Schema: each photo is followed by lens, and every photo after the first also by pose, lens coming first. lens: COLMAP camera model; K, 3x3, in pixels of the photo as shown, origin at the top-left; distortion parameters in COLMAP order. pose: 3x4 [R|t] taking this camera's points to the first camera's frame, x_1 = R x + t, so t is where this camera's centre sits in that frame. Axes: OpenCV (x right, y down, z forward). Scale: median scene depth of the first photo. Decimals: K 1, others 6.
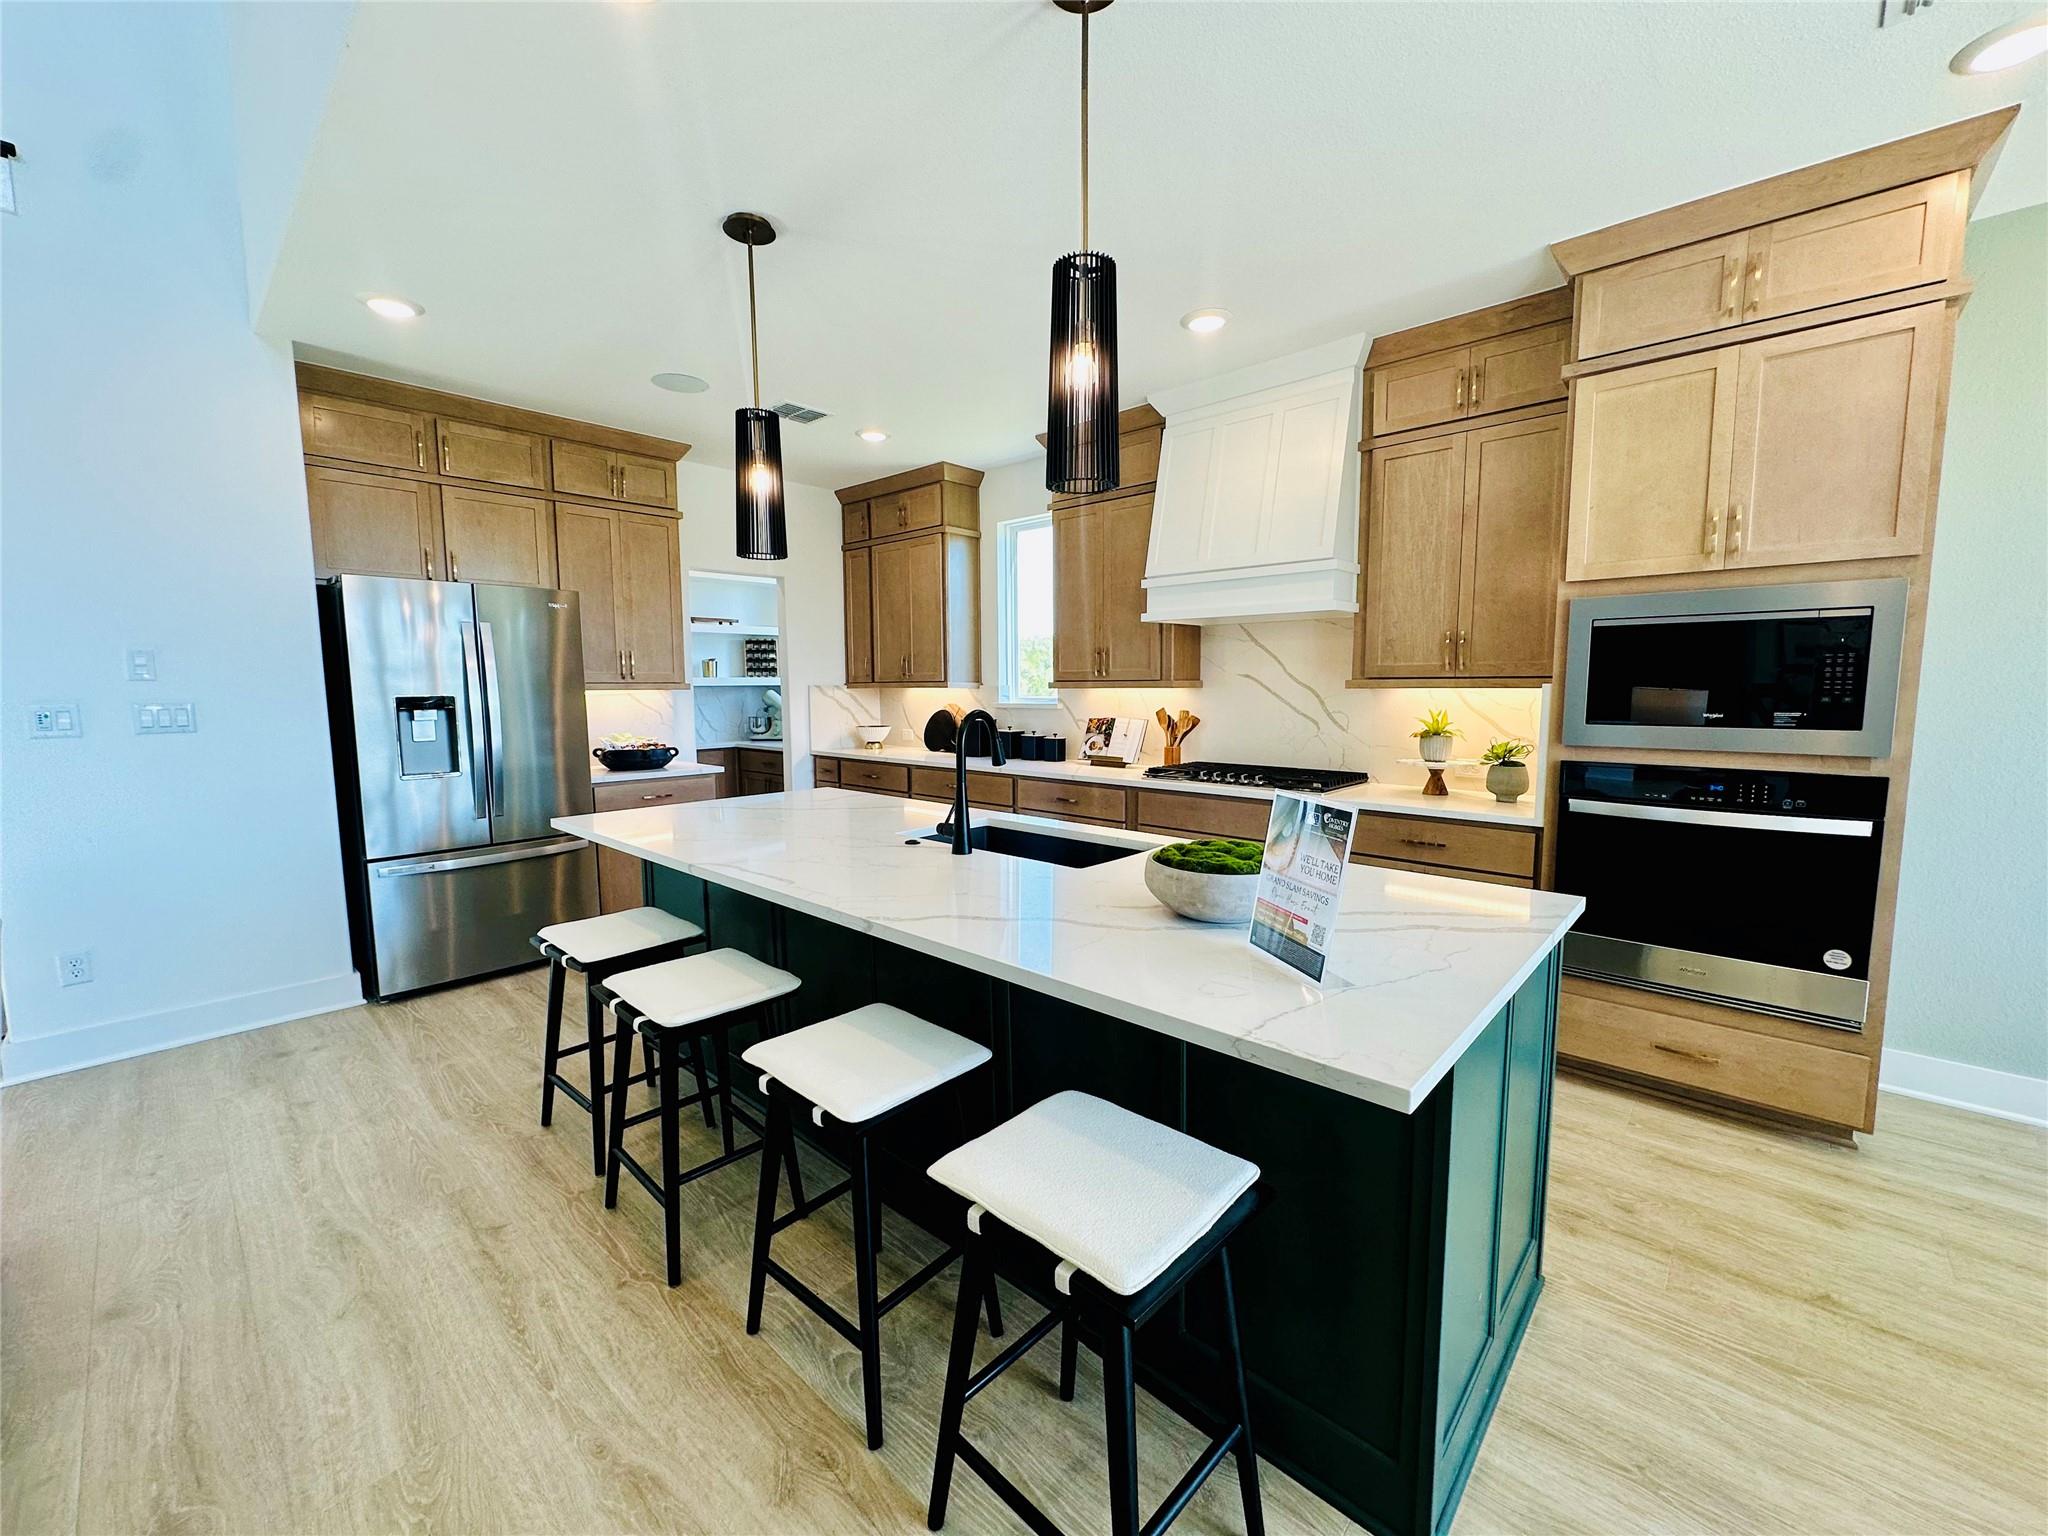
lens RADIAL K [[809.6, 0, 1029.9], [0, 809.6, 768.6], [0, 0, 1]] dist [-0.000760, -0.000383]
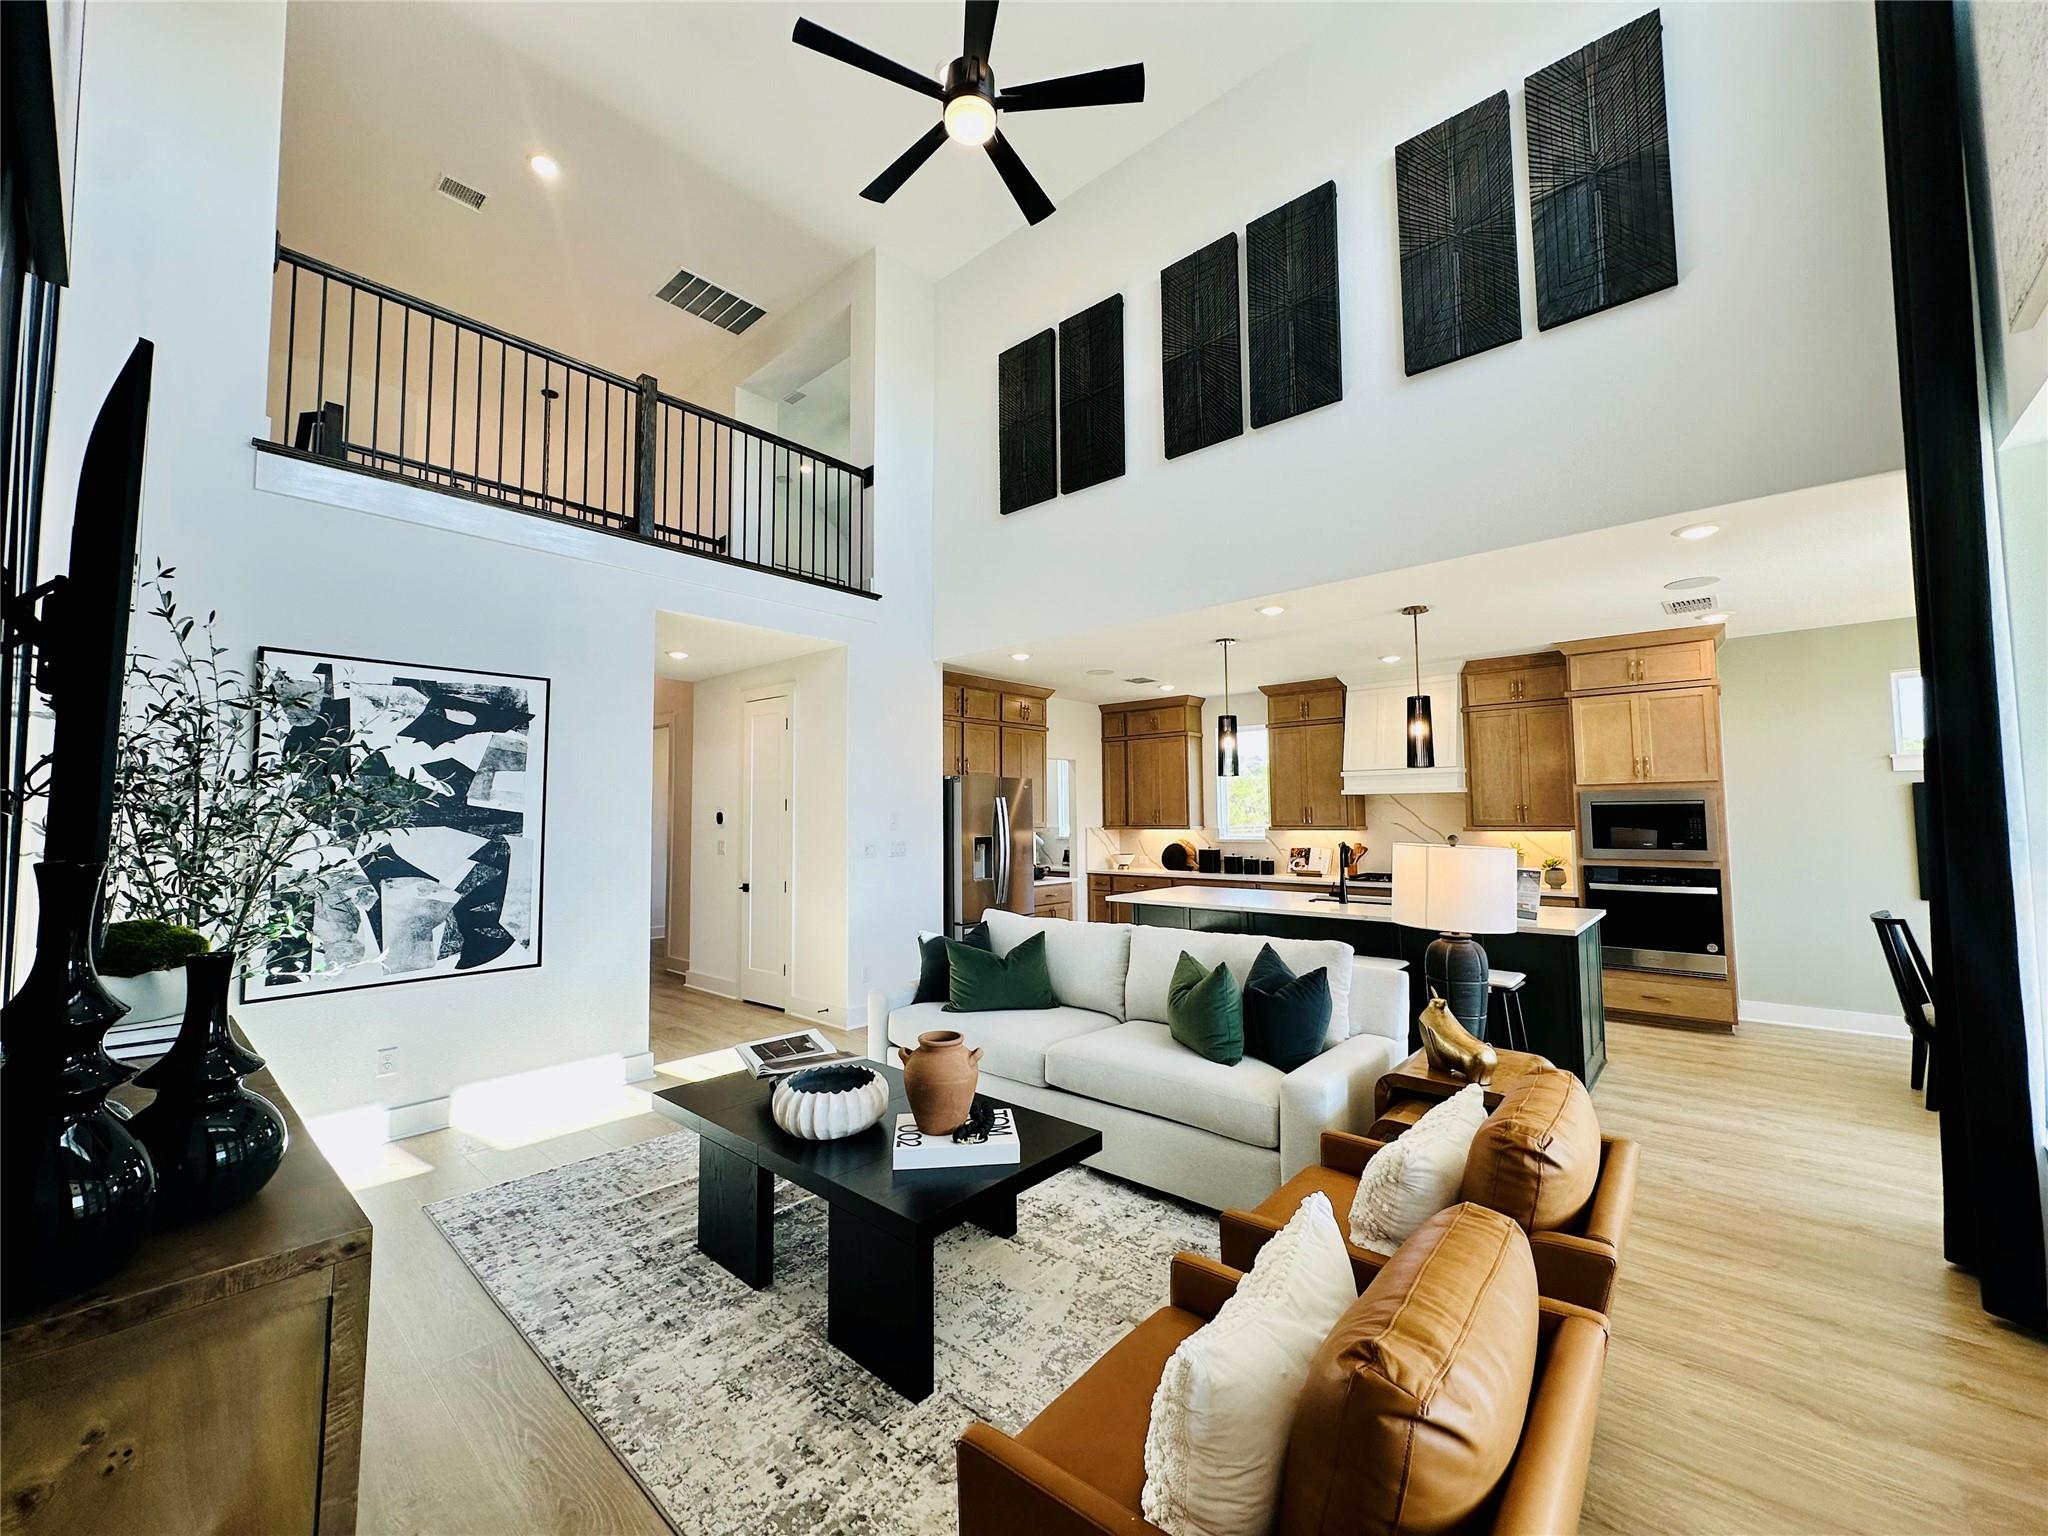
lens RADIAL K [[809.6, 0, 1029.9], [0, 809.6, 768.6], [0, 0, 1]] dist [-0.000760, -0.000383]
pose [[0.999851, -0.000780, 0.017245, -0.558320], [0.003620, 0.986241, -0.165273, 0.056250], [-0.016879, 0.165311, 0.986097, -0.747142]]
